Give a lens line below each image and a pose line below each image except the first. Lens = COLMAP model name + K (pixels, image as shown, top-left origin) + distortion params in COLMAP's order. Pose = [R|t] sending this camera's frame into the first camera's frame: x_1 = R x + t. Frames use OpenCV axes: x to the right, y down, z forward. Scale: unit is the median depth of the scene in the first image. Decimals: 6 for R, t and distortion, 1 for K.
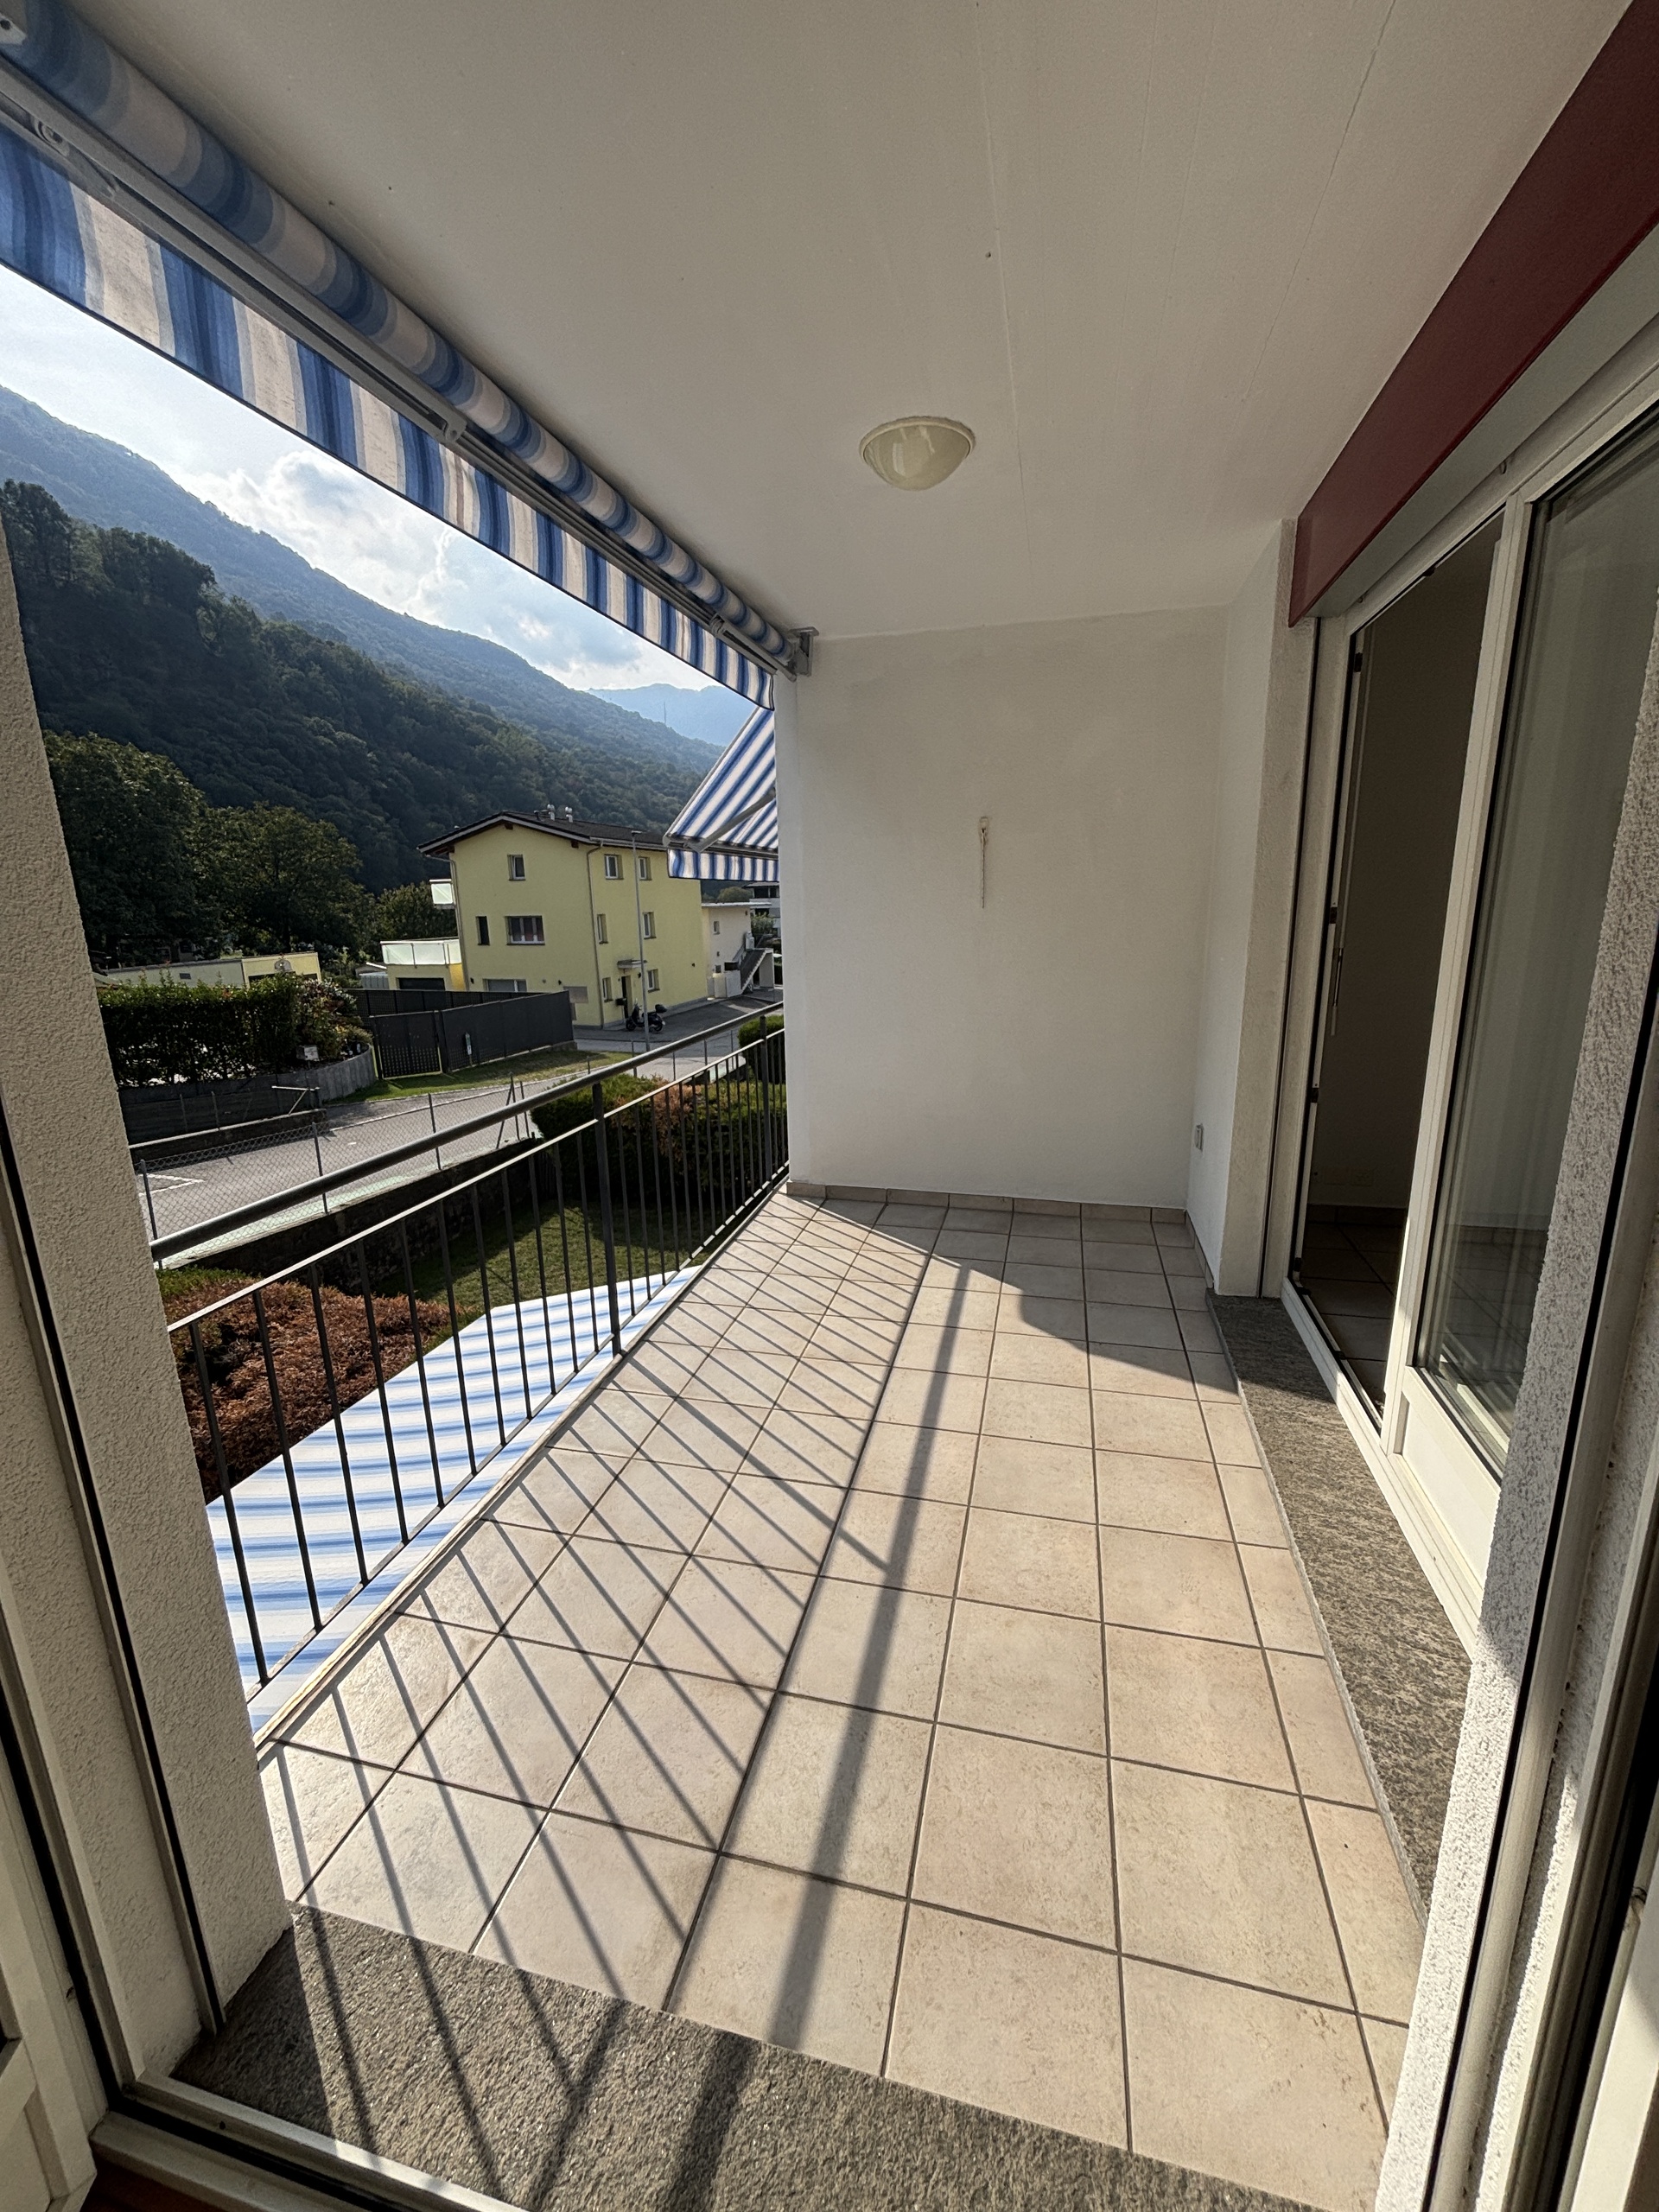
lens RADIAL K [[892.1, 0, 824.8], [0, 892.1, 1111.7], [0, 0, 1]] dist [-0.006789, -0.000233]
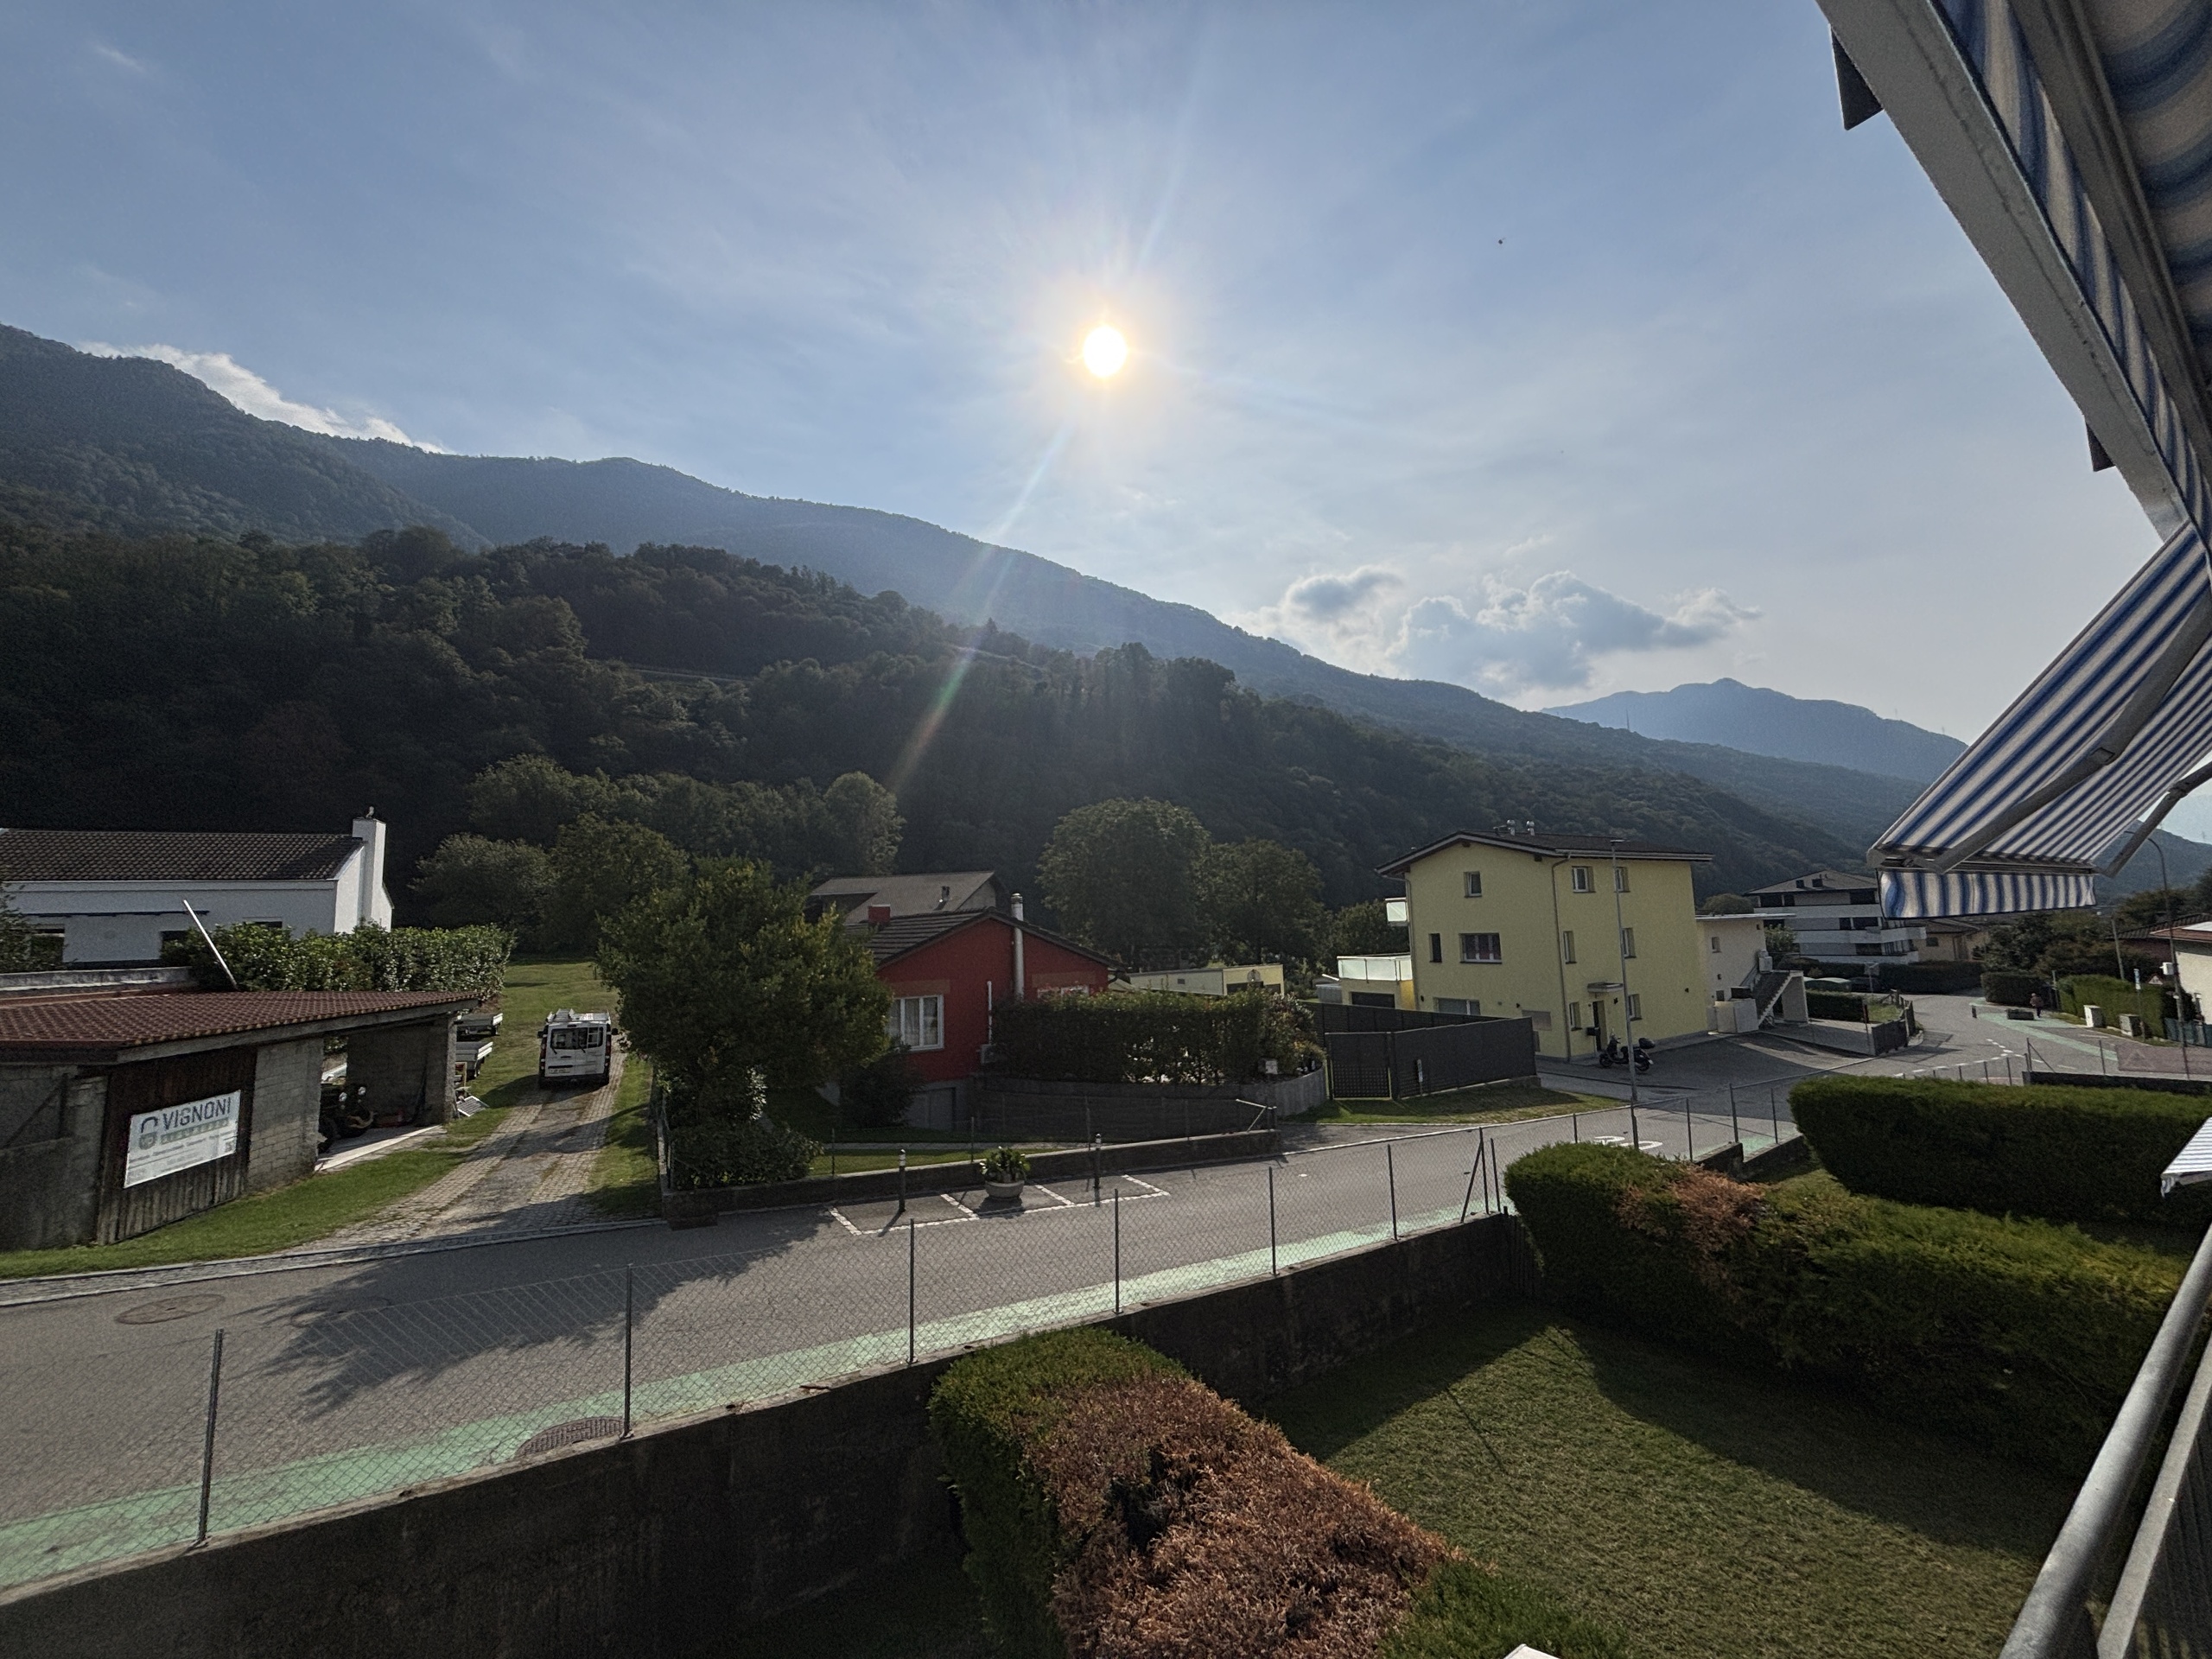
lens RADIAL K [[892.1, 0, 1120.7], [0, 892.1, 826.1], [0, 0, 1]] dist [-0.006789, -0.000233]
pose [[0.772420, -0.077941, -0.630312, -0.024782], [-0.130922, 0.951586, -0.278108, -0.013550], [0.621472, 0.297338, 0.724819, 0.037883]]
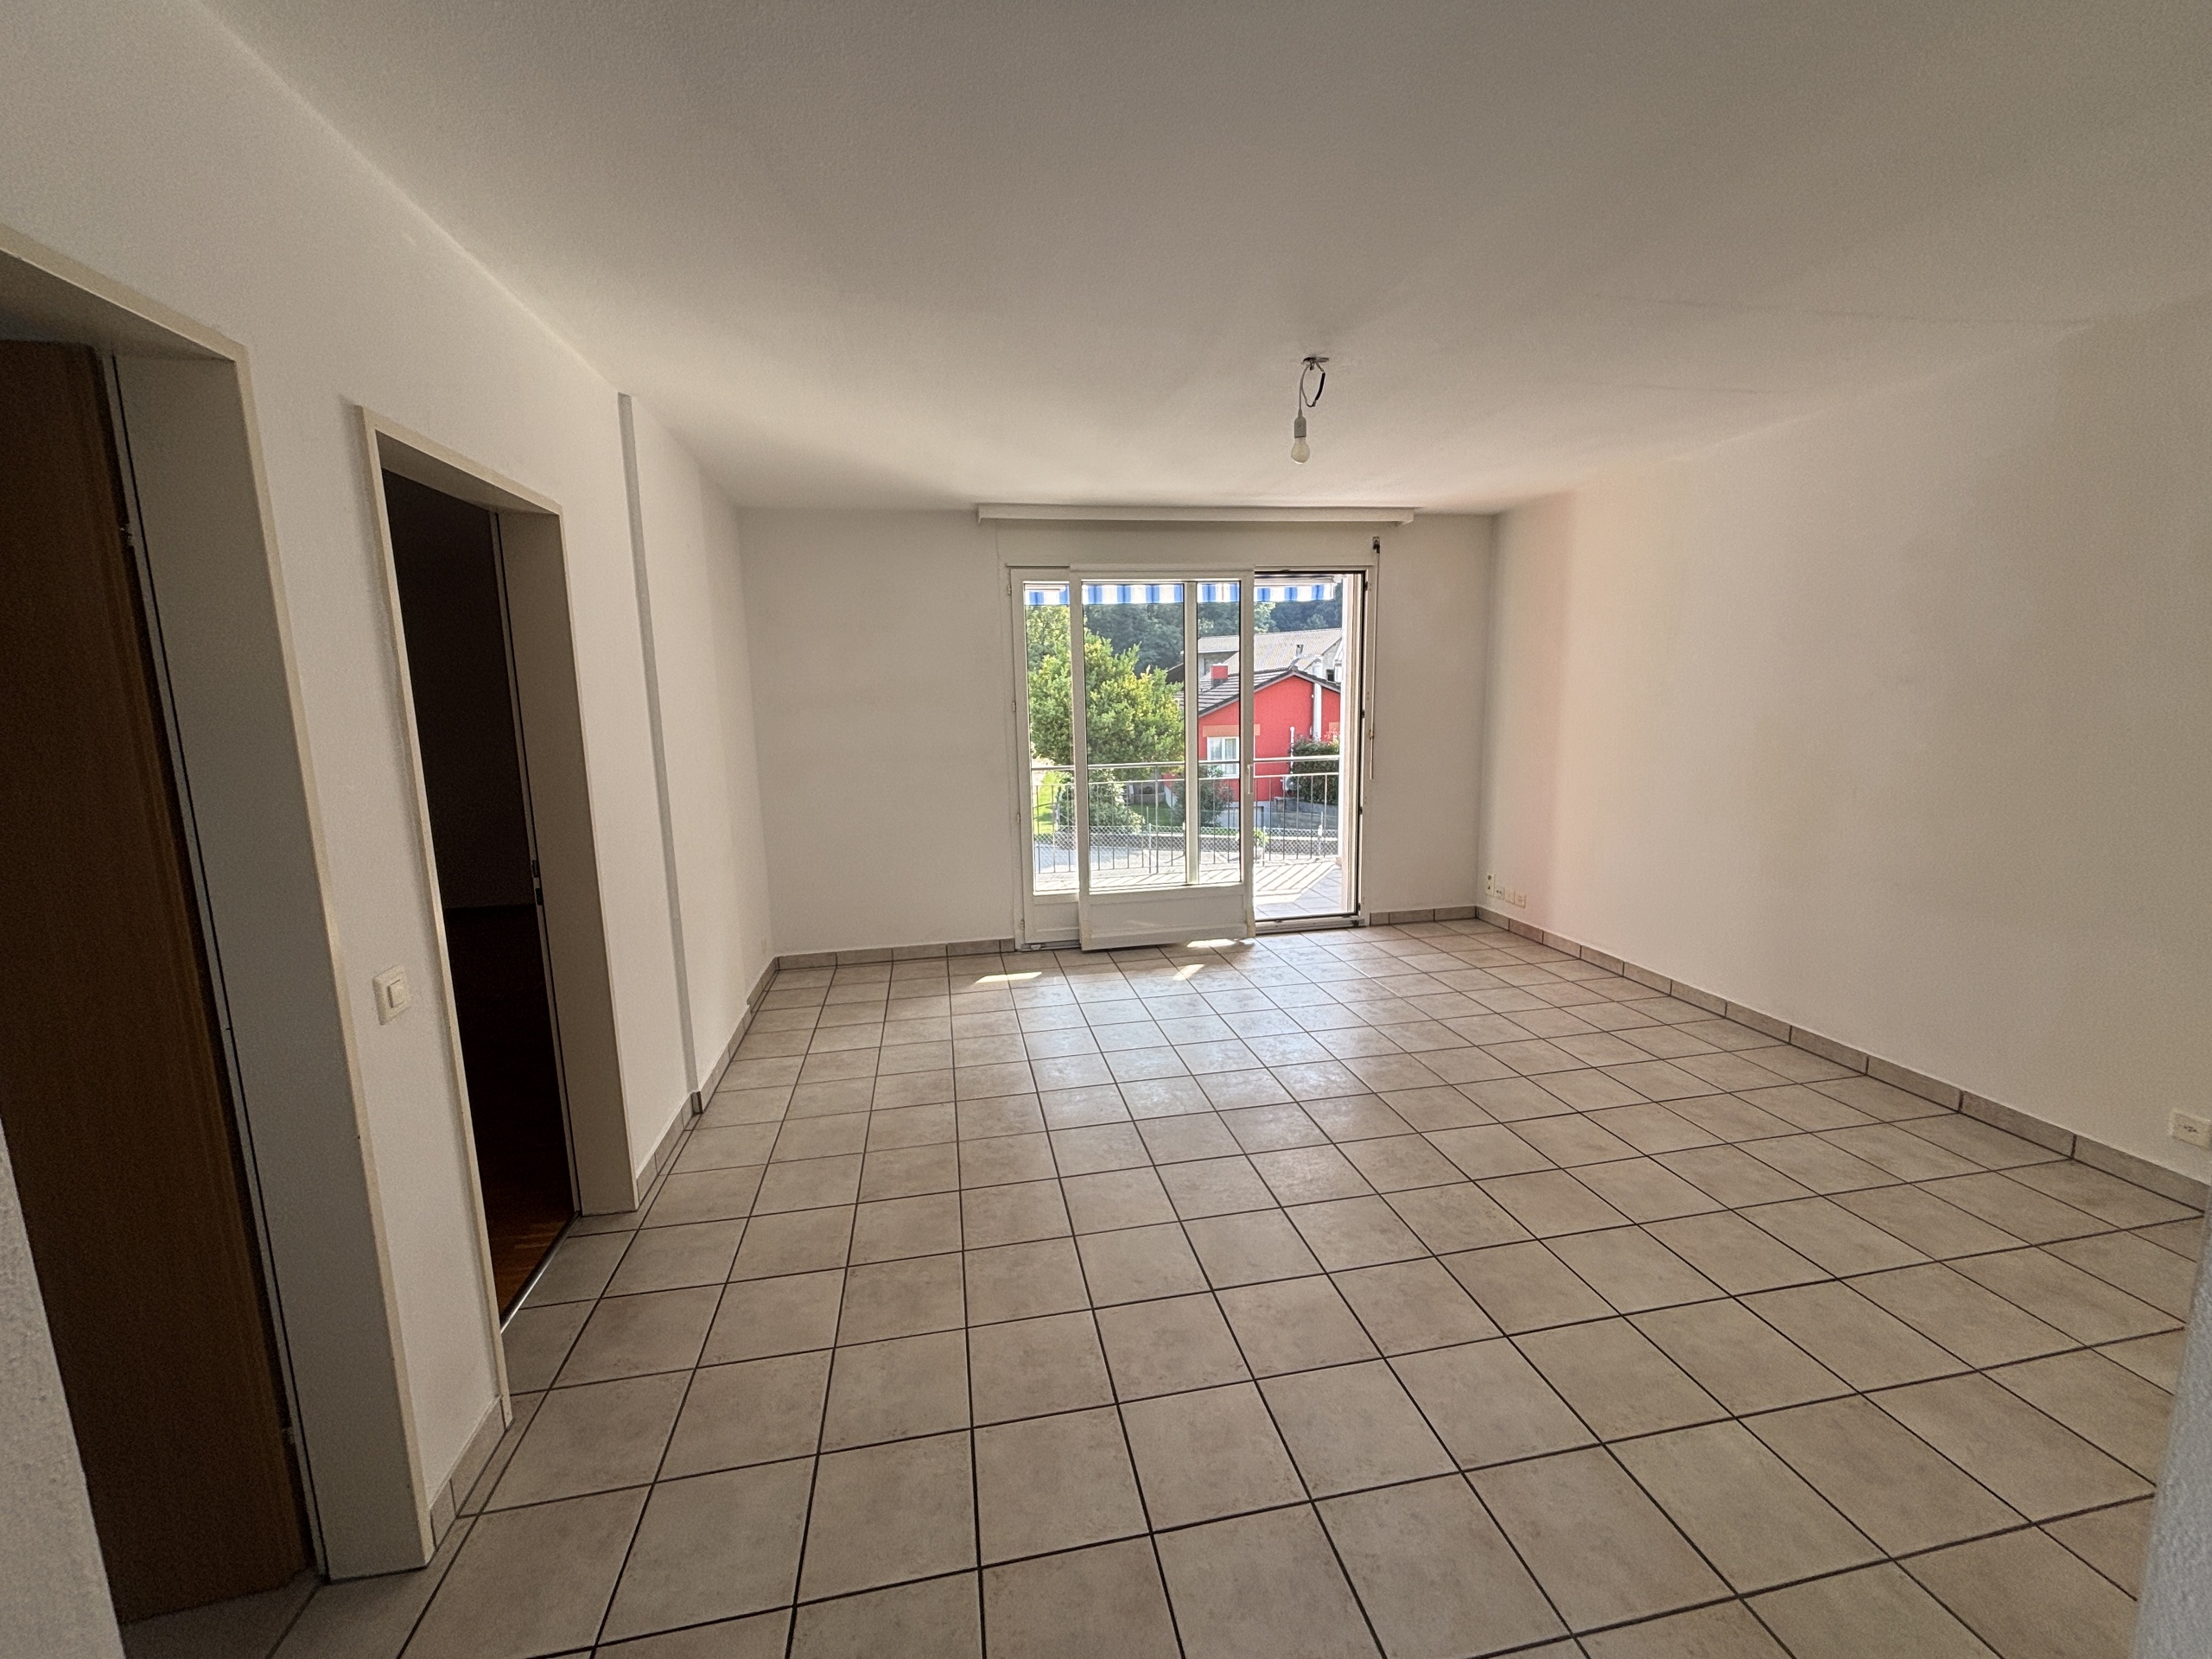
lens RADIAL K [[892.1, 0, 1096.5], [0, 892.1, 838.0], [0, 0, 1]] dist [-0.006789, -0.000233]
pose [[0.417403, 0.158645, -0.894766, 0.139850], [-0.202020, 0.976203, 0.078843, -0.003465], [0.885981, 0.147852, 0.439519, -0.014563]]
